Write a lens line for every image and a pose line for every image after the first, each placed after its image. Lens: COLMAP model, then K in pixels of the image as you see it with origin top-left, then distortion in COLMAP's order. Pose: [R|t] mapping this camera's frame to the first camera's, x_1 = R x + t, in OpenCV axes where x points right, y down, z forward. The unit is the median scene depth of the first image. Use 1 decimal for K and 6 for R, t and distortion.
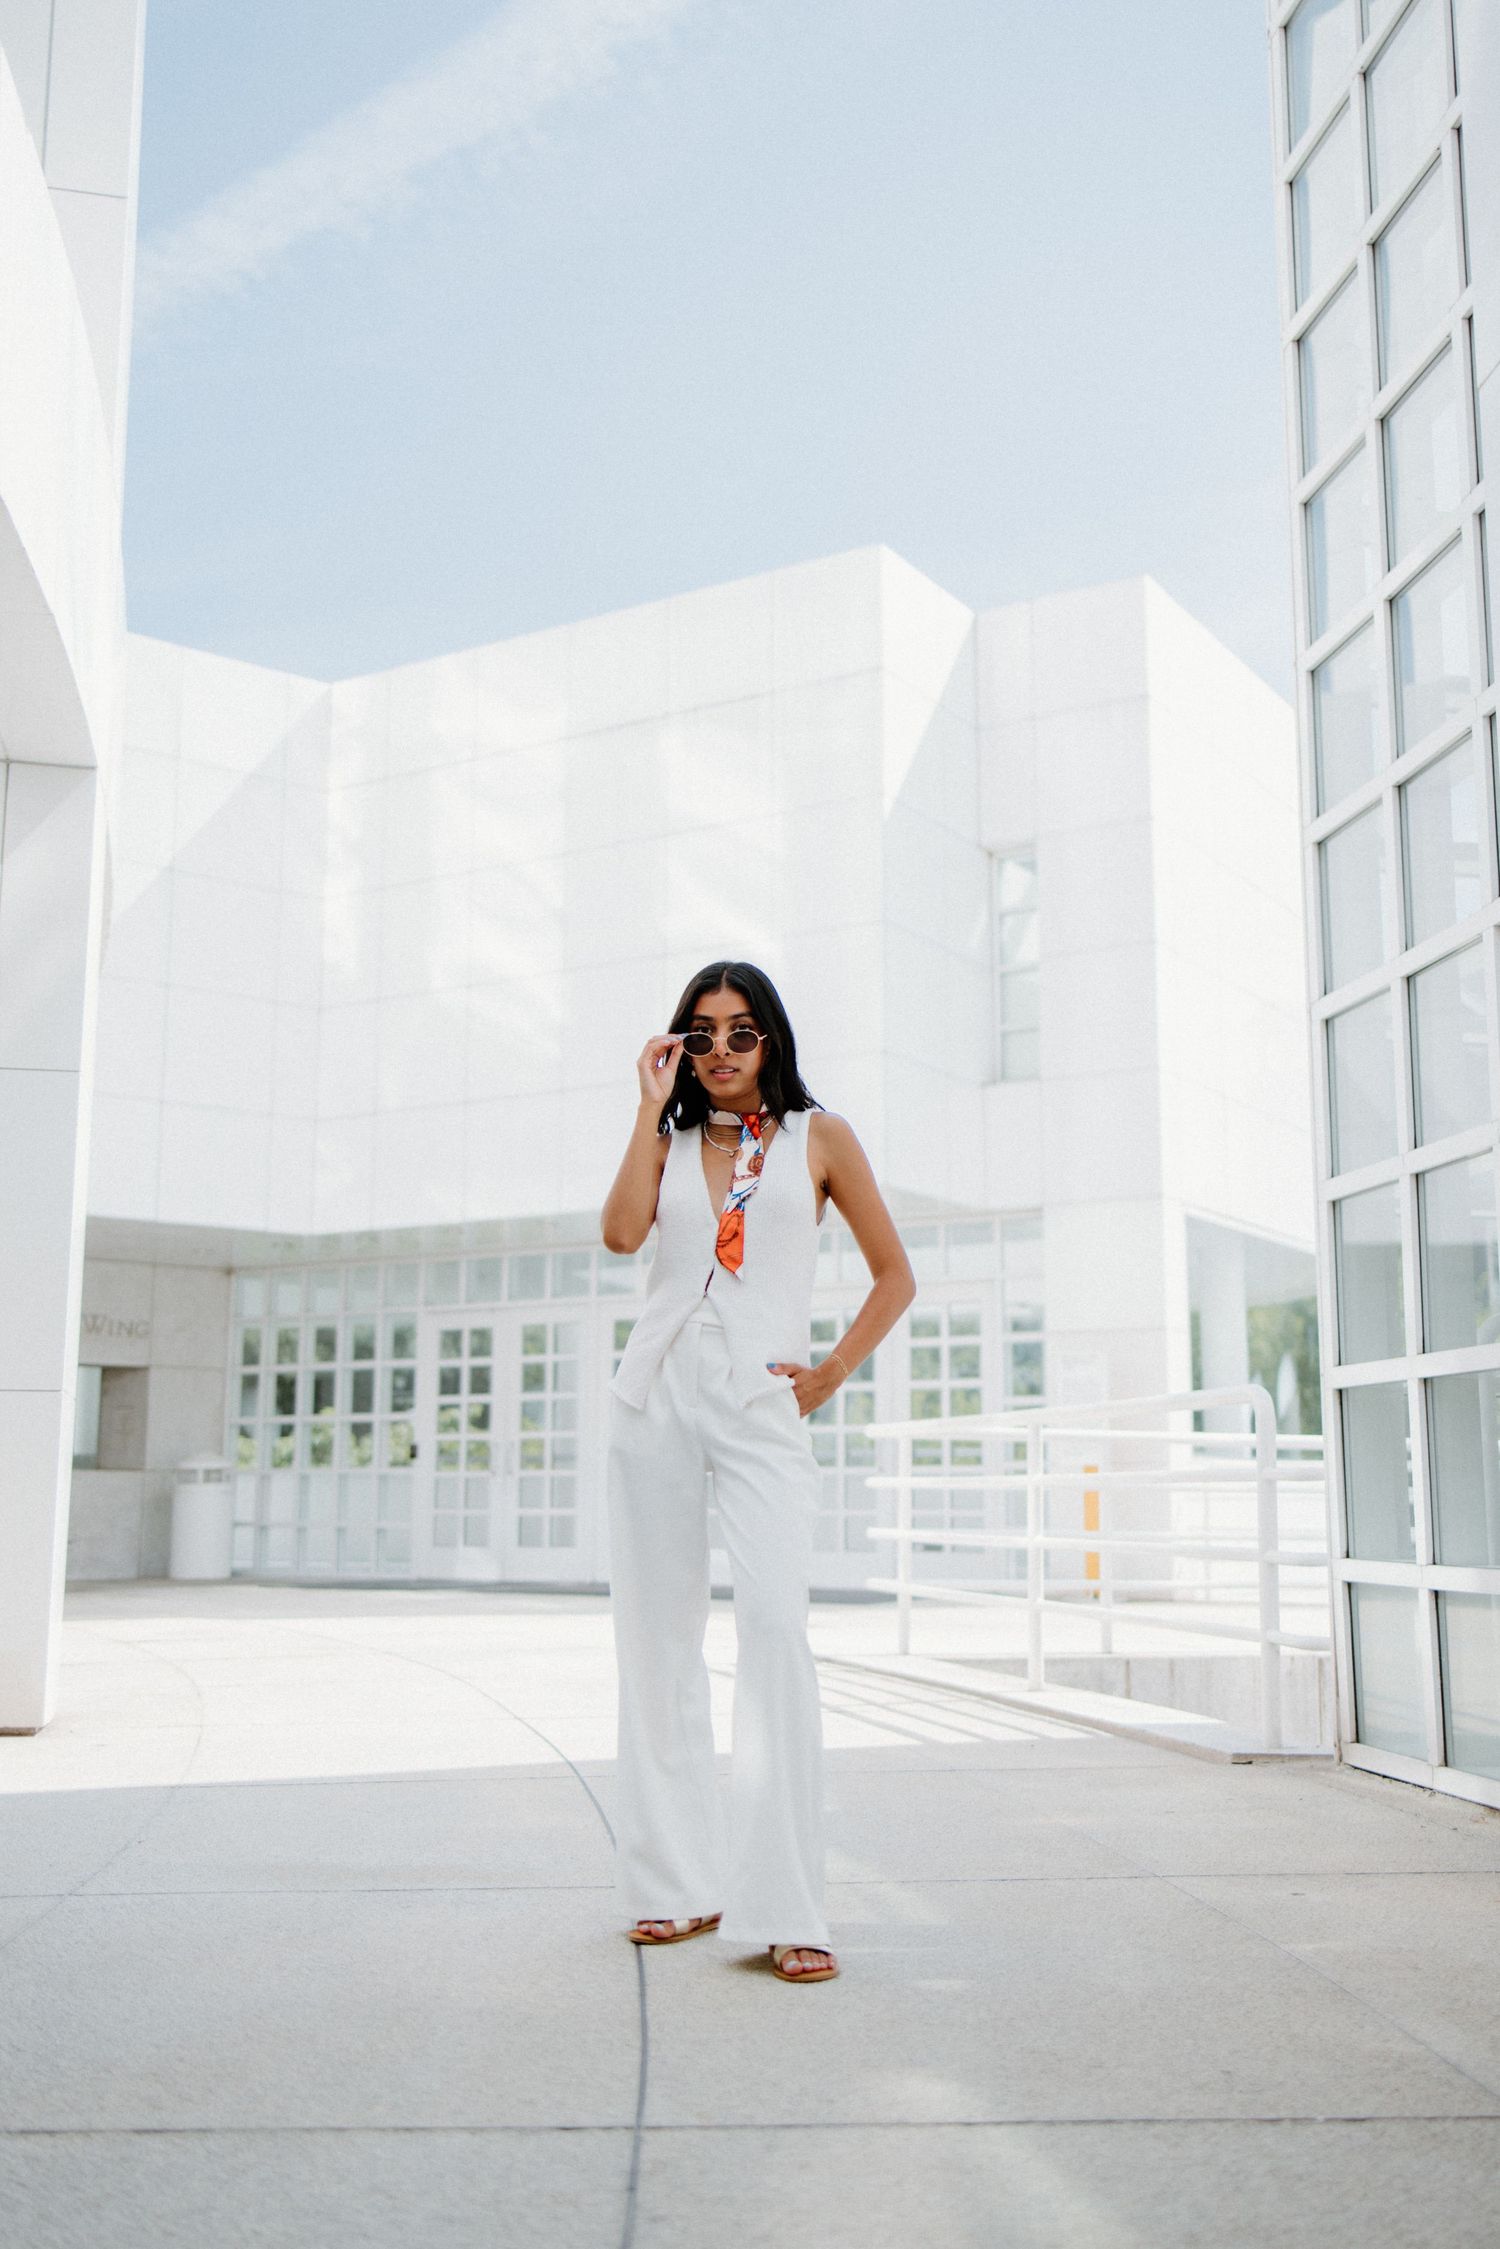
lens RADIAL K [[2186.2, 0, 764.1], [0, 2186.2, 1130.5], [0, 0, 1]] dist [0.009148, 0.000000]
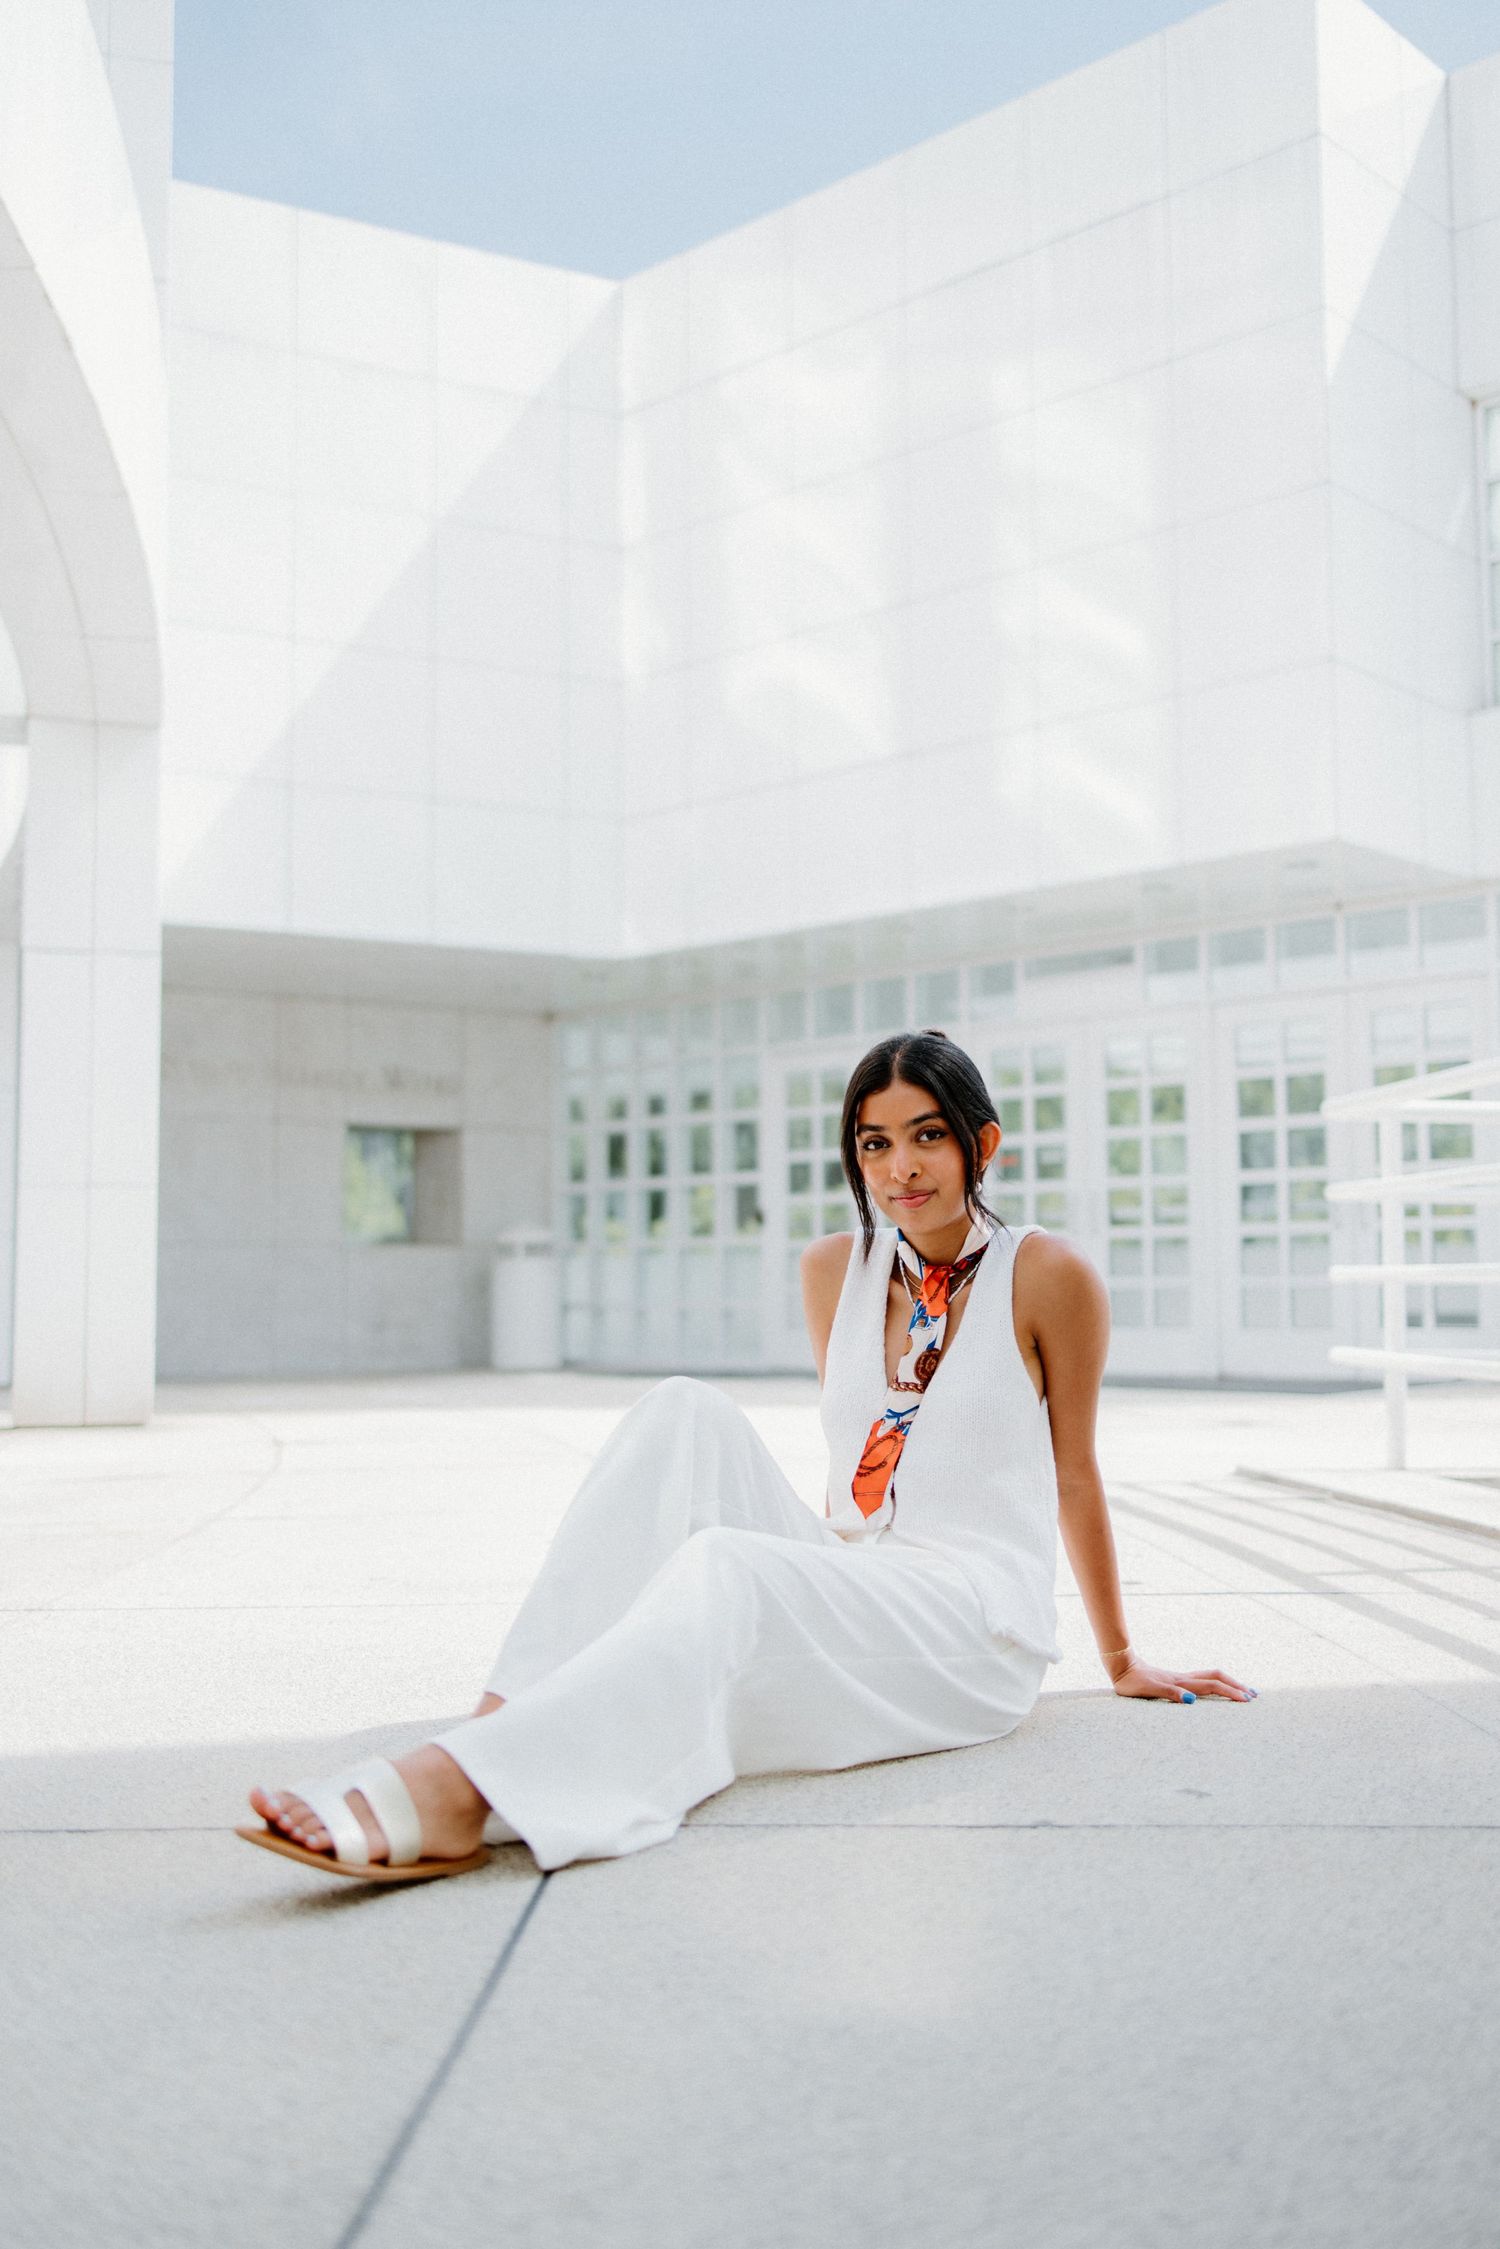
lens RADIAL K [[2186.2, 0, 758.4], [0, 2186.2, 1114.0], [0, 0, 1]] dist [0.009148, 0.000000]
pose [[0.980177, -0.023244, -0.196757, 0.006329], [0.039084, 0.996264, 0.077007, 0.047531], [0.194232, -0.083171, 0.977424, 0.206964]]
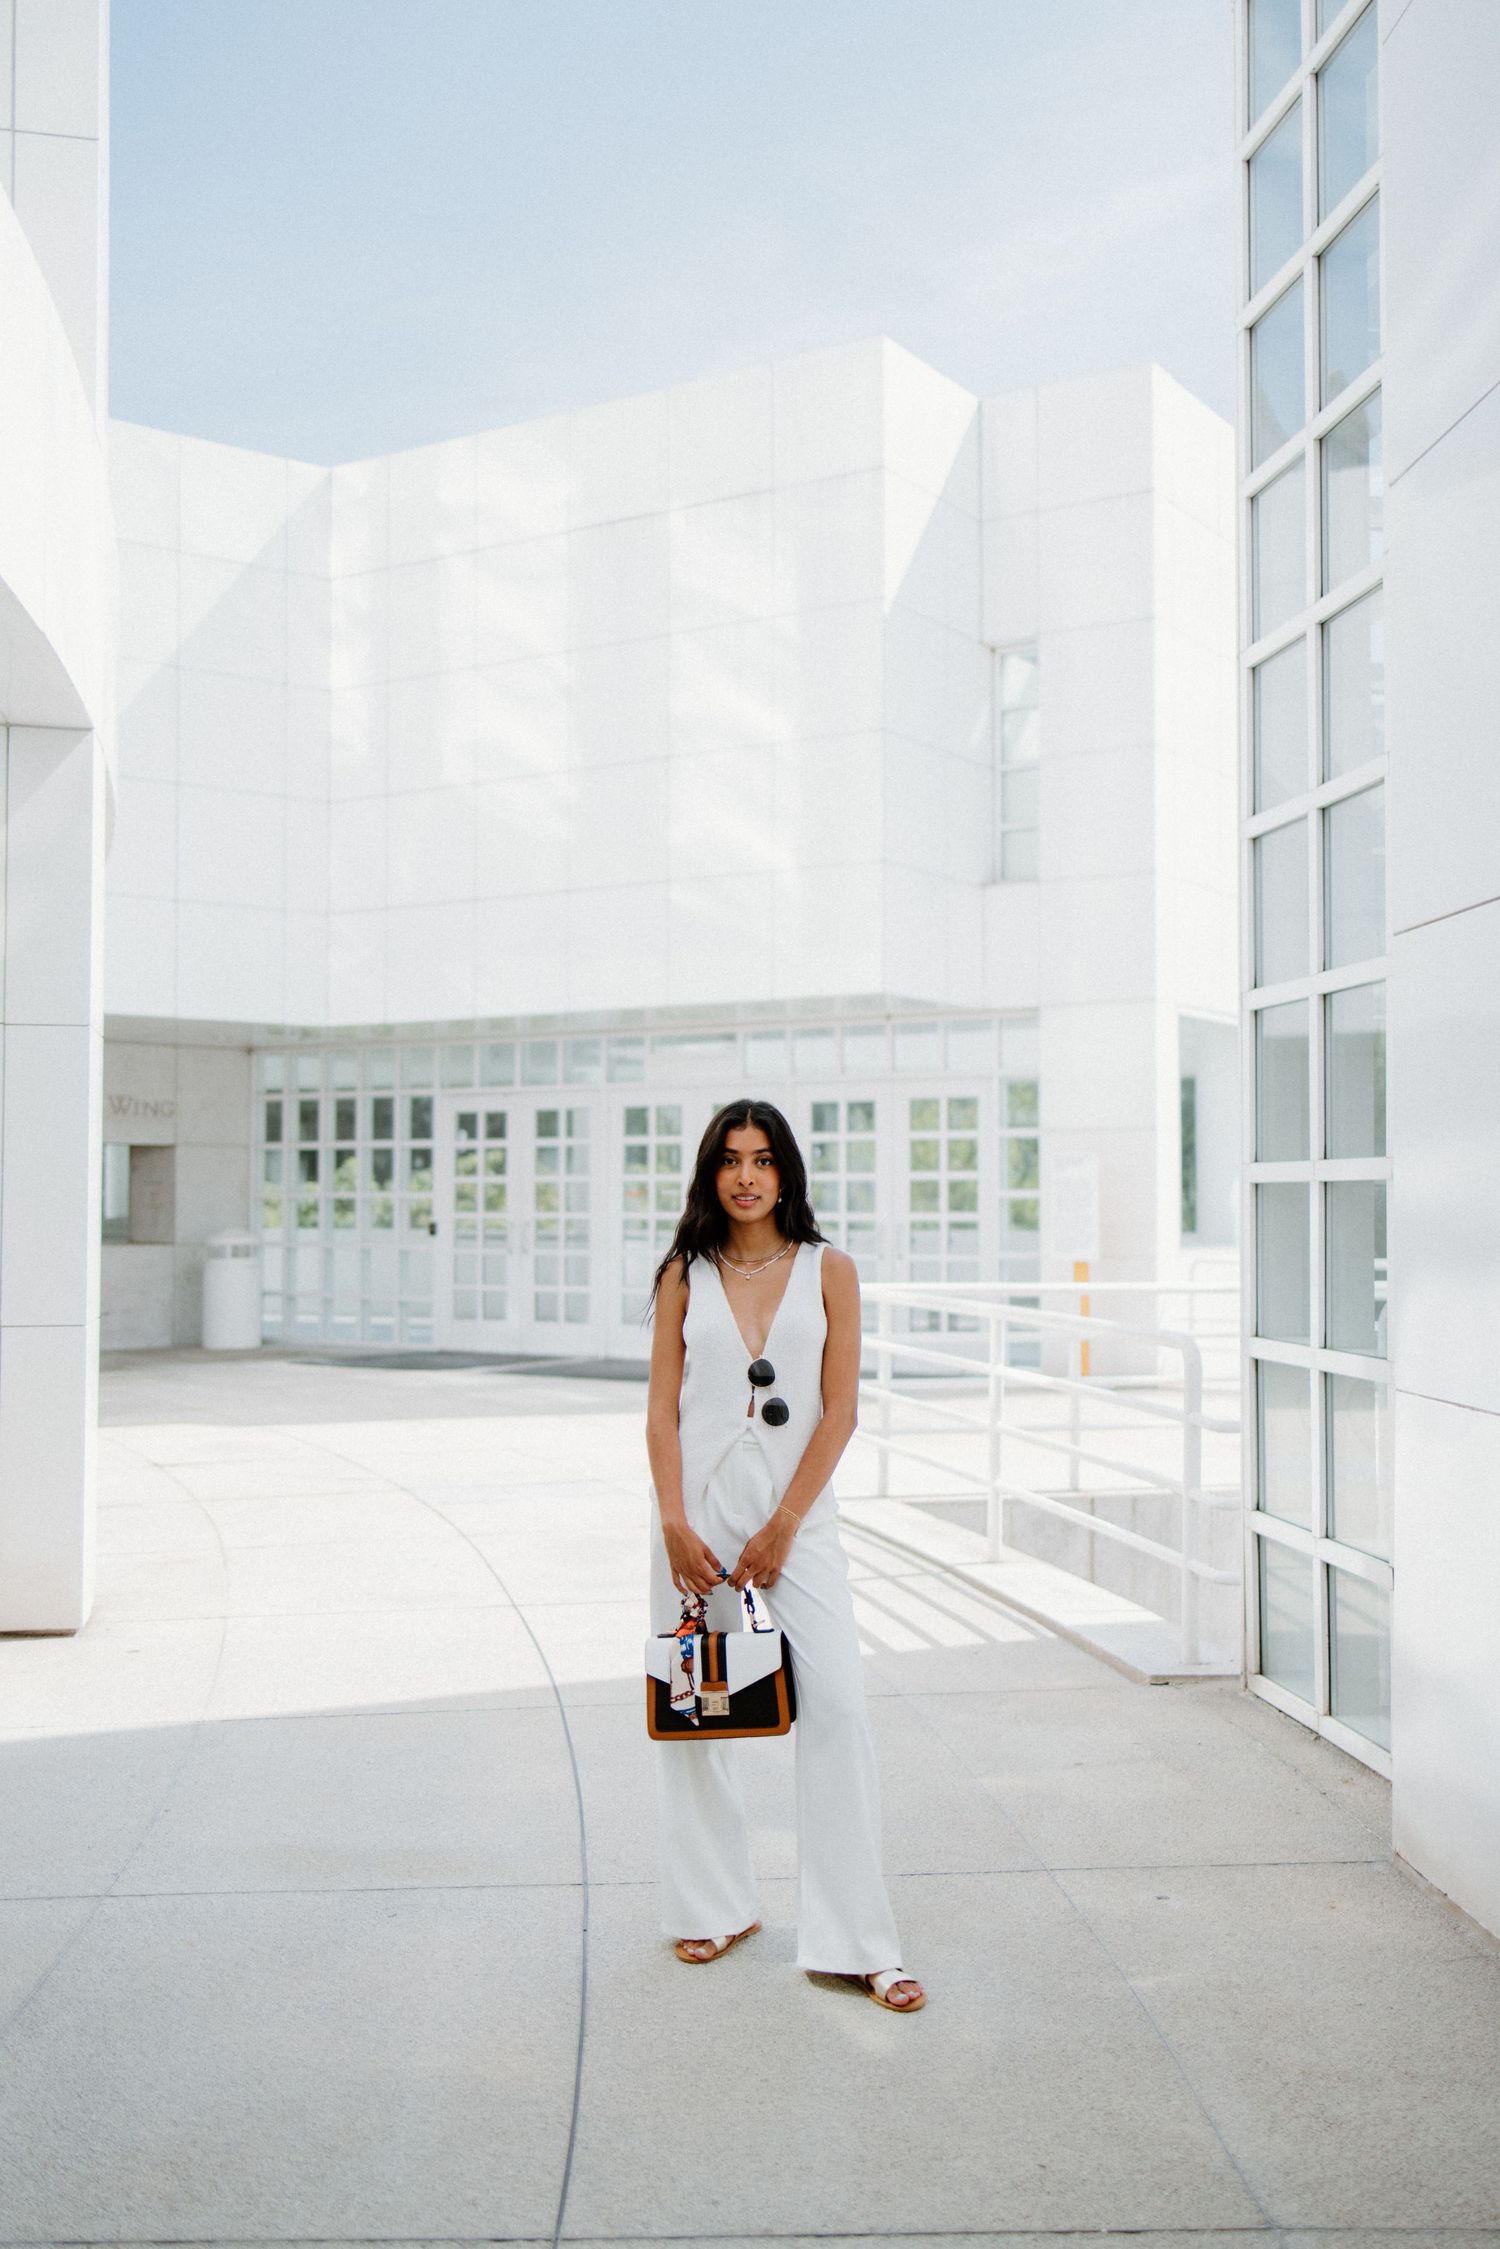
lens RADIAL K [[2186.2, 0, 768.3], [0, 2186.2, 1117.7], [0, 0, 1]] dist [0.009148, 0.000000]
pose [[0.999948, -0.001977, -0.009960, 0.010263], [0.003258, 0.991472, 0.130280, -0.045477], [0.009617, -0.130306, 0.991427, -0.020656]]
